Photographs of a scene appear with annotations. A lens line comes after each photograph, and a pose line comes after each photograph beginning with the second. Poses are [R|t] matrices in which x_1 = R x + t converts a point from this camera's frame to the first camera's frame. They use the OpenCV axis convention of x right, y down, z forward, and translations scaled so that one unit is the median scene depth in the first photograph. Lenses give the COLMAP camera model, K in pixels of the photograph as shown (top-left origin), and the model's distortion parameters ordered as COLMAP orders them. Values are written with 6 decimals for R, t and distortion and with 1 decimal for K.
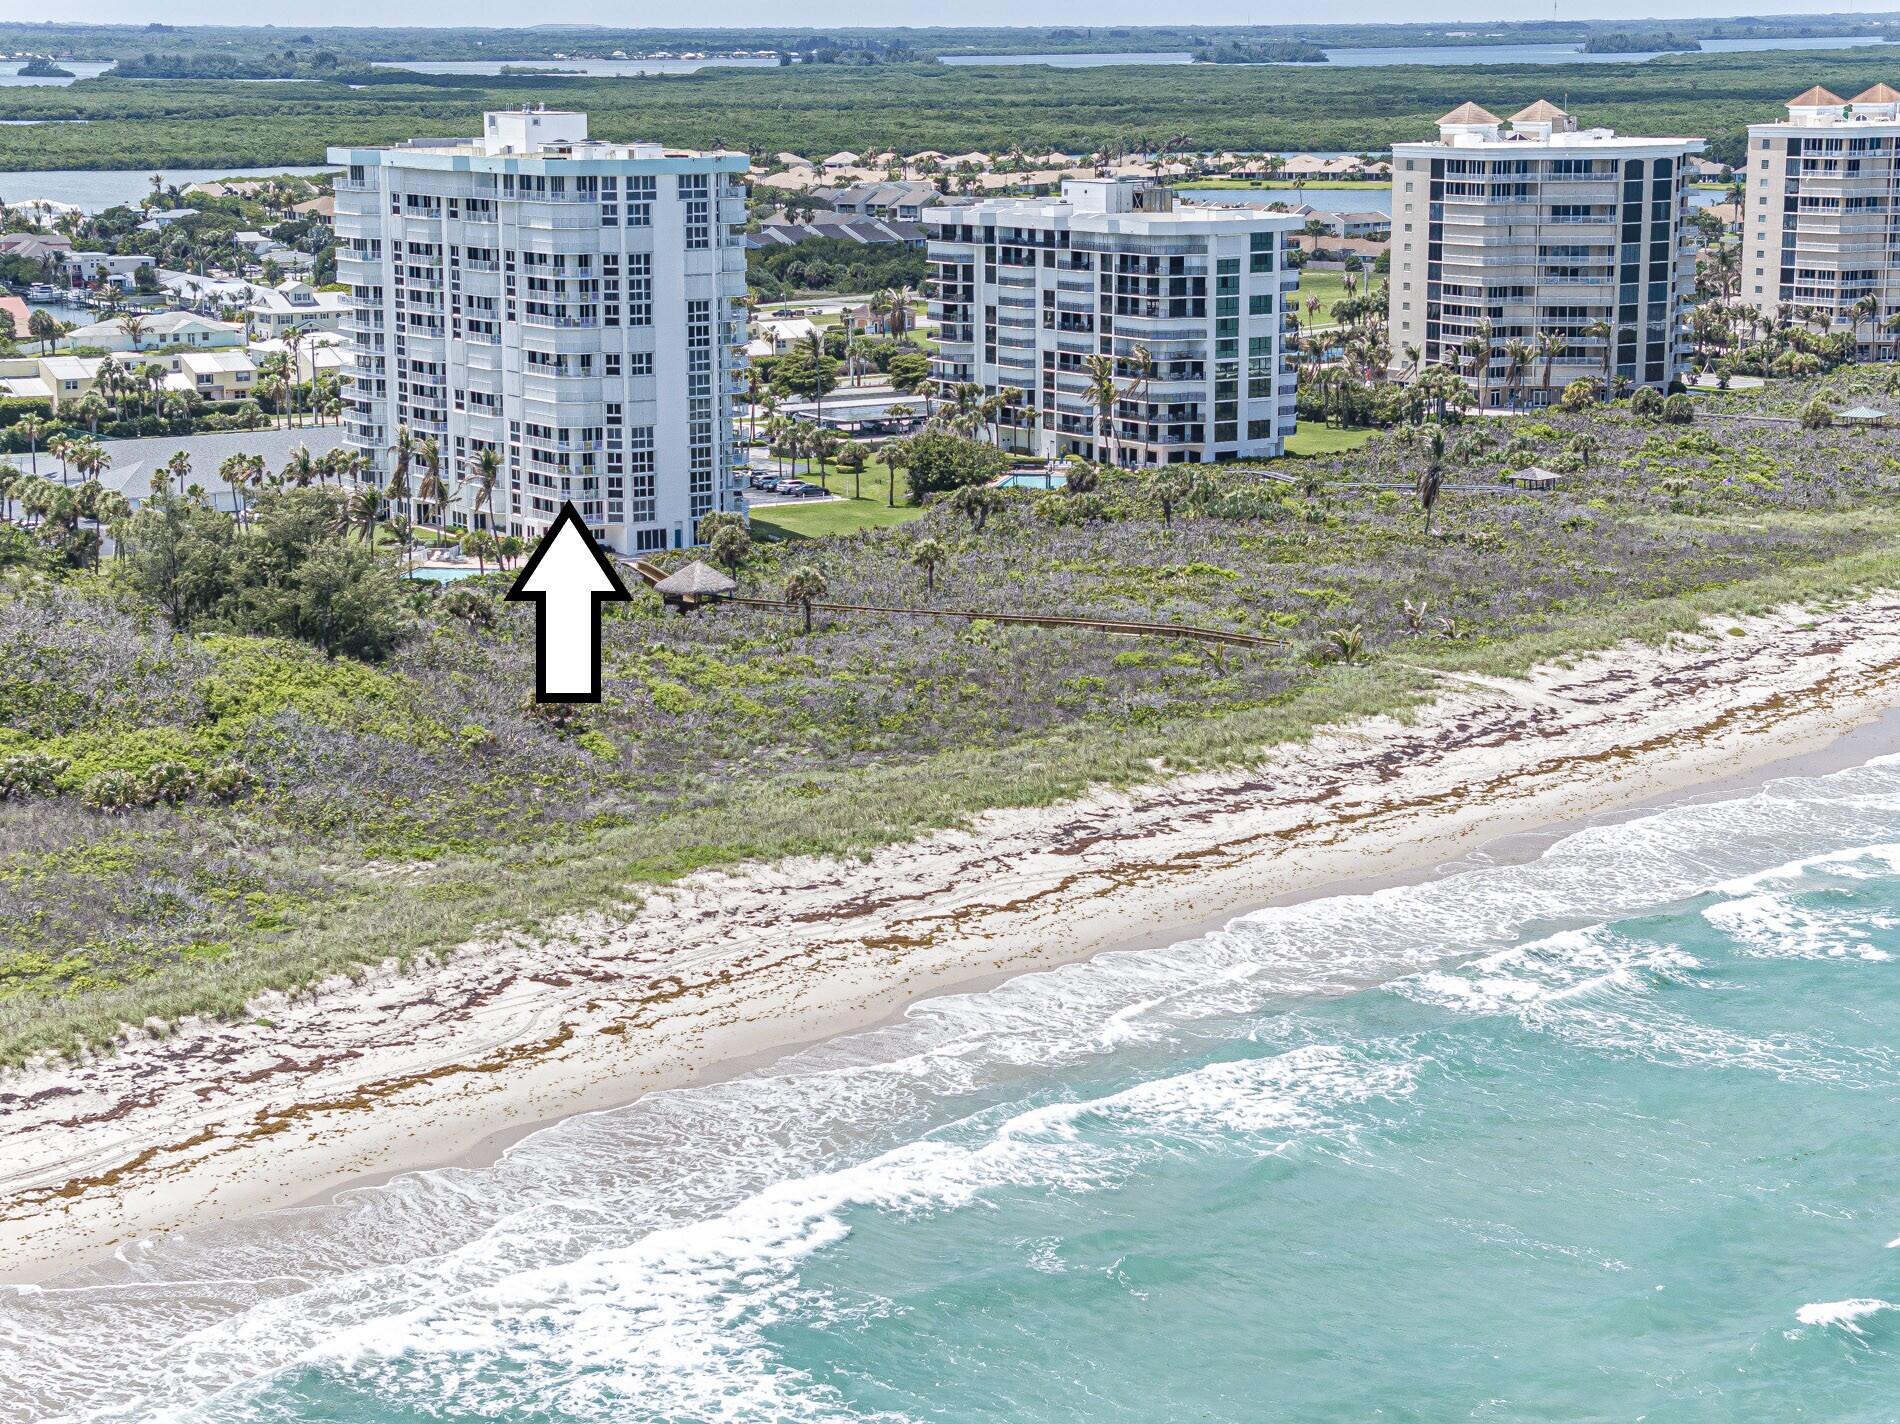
lens RADIAL K [[3764.7, 0, 950.0], [0, 3764.7, 712.0], [0, 0, 1]] dist [0.127139, 0.286172]
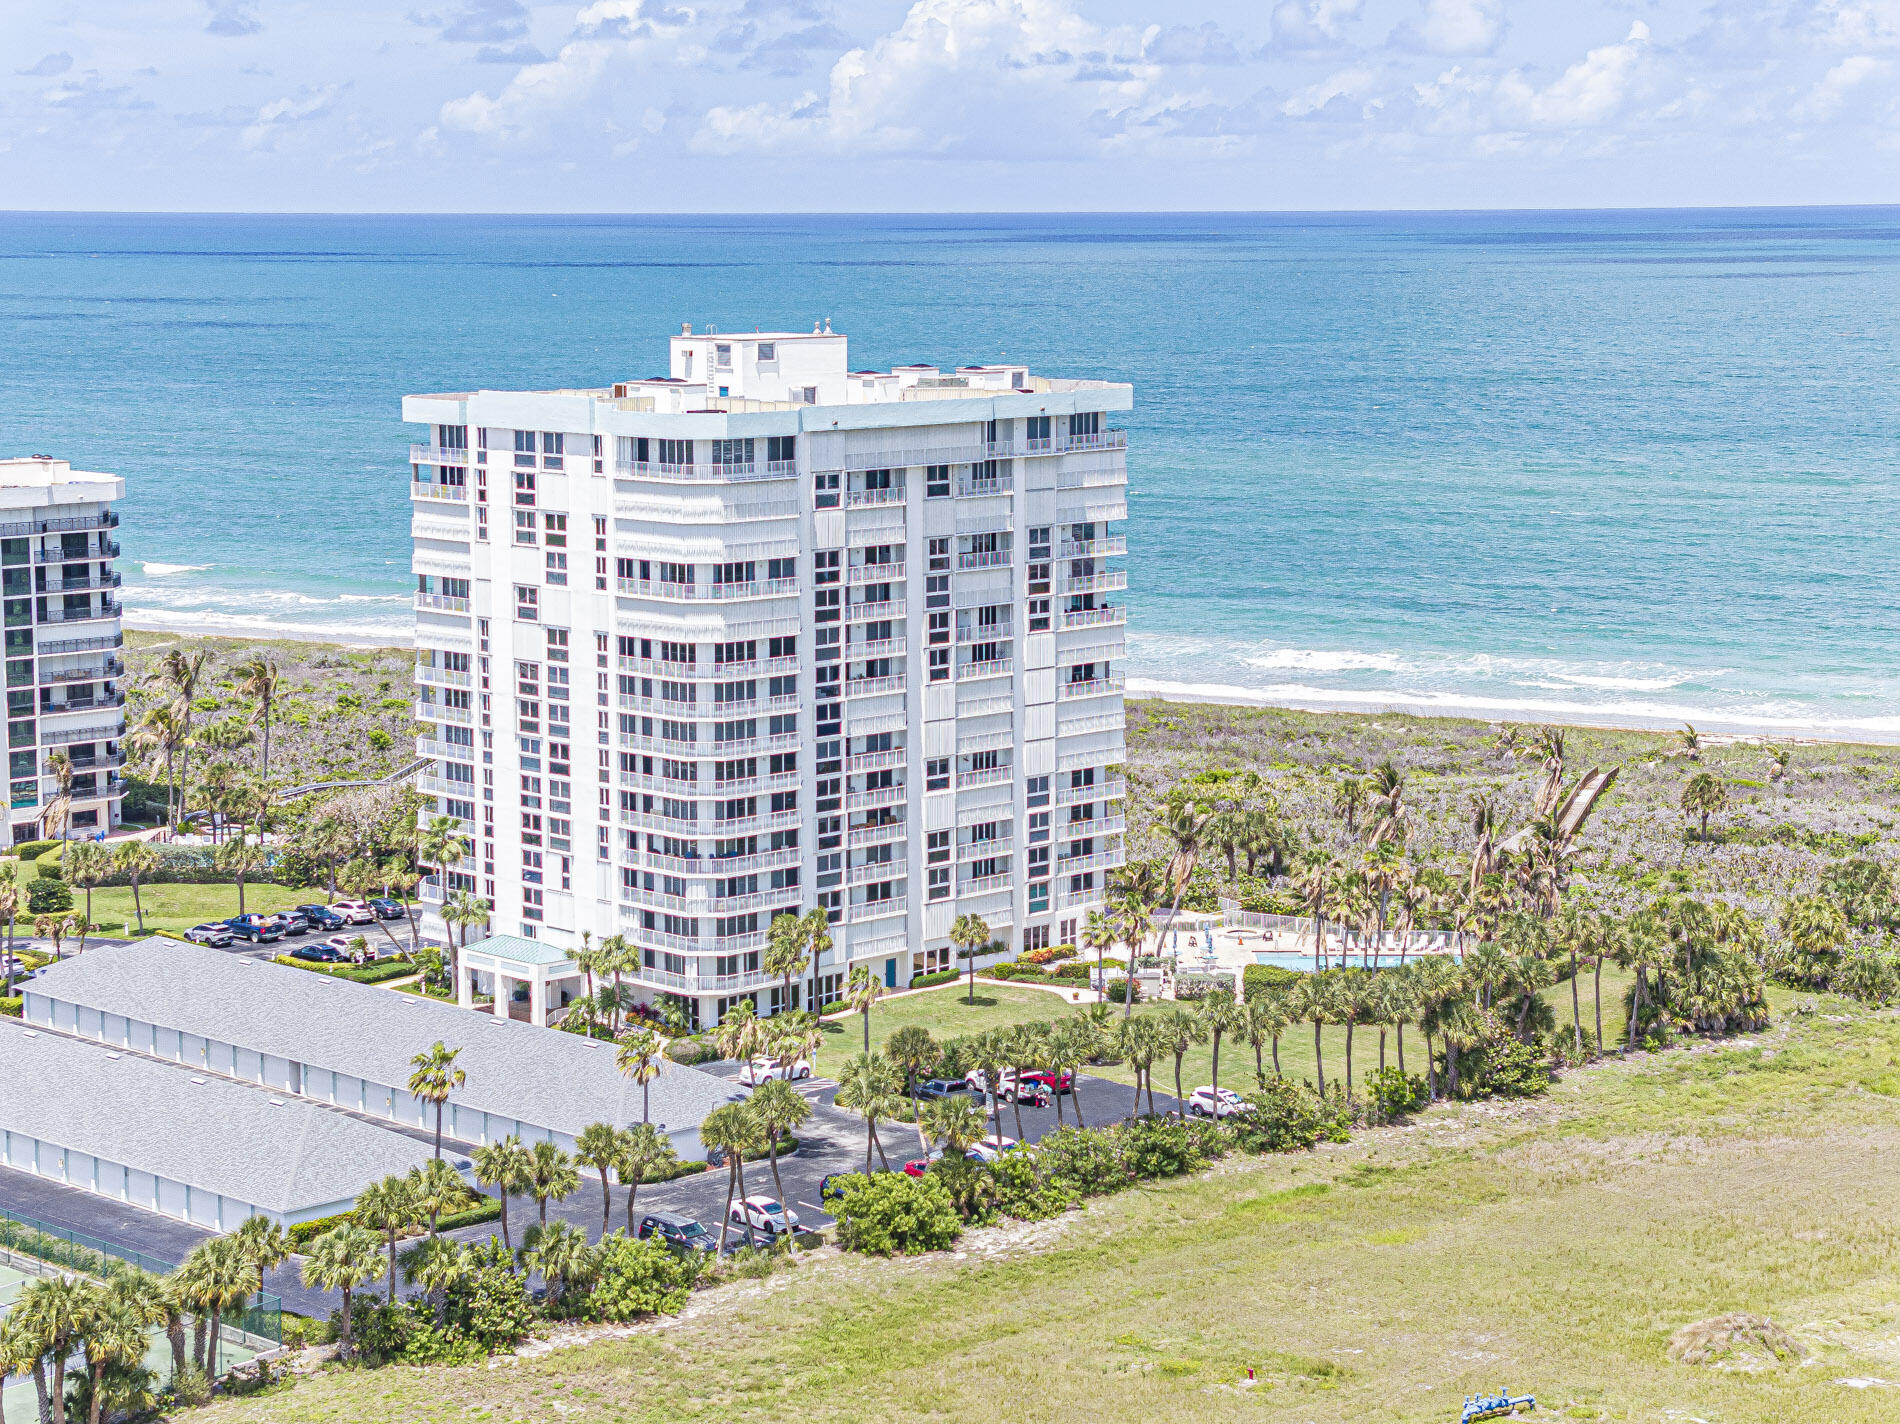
lens RADIAL K [[3843.3, 0, 950.0], [0, 3843.3, 712.0], [0, 0, 1]] dist [-0.048153, -0.056495]
pose [[-0.194737, -0.127984, 0.972470, -0.770076], [0.180380, 0.969869, 0.163762, -0.201219], [-0.964127, 0.207304, -0.165783, 1.111661]]
